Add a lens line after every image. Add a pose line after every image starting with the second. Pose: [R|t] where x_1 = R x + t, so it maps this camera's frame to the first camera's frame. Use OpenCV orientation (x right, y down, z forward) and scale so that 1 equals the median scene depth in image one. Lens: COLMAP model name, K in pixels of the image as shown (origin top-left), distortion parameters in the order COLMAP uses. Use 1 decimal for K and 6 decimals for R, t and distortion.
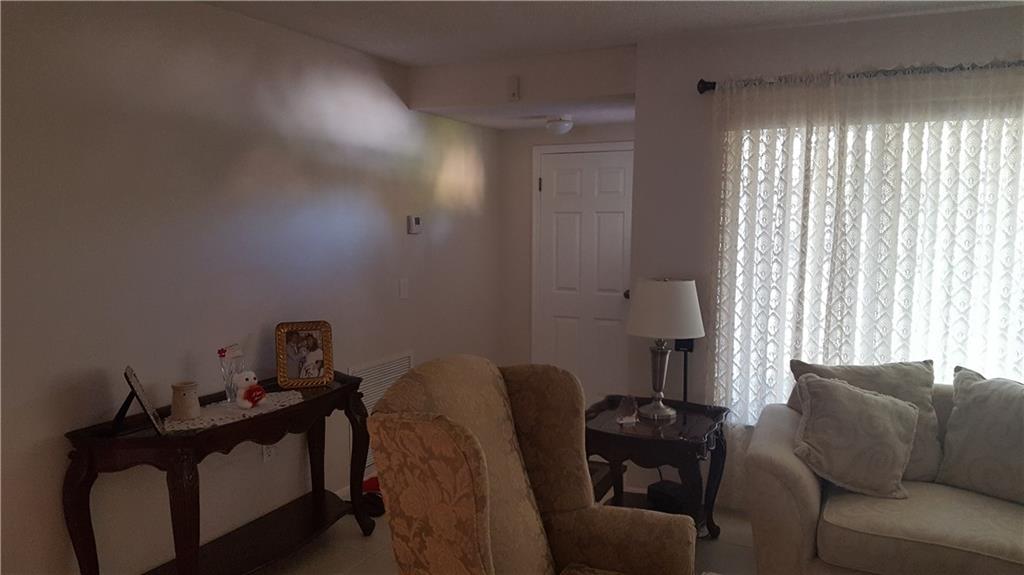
lens RADIAL K [[758.6, 0, 510.4], [0, 758.6, 287.8], [0, 0, 1]] dist [0.019806, -0.052003]
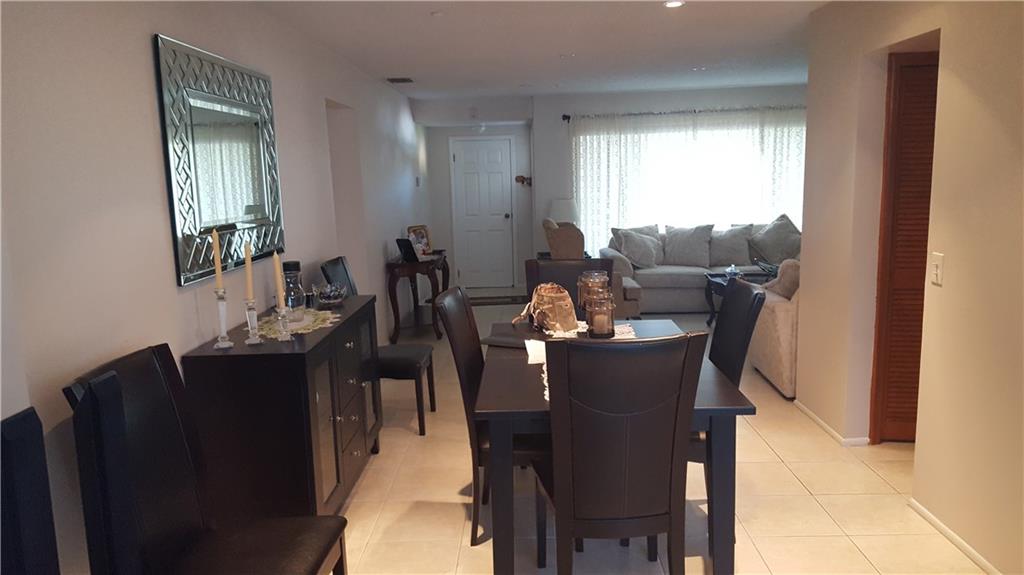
lens RADIAL K [[758.6, 0, 512.6], [0, 758.6, 289.5], [0, 0, 1]] dist [0.019806, -0.052003]
pose [[0.914750, -0.089776, 0.393919, -0.911313], [0.066507, 0.995159, 0.072359, 0.087701], [-0.398508, -0.039992, 0.916293, -1.161682]]
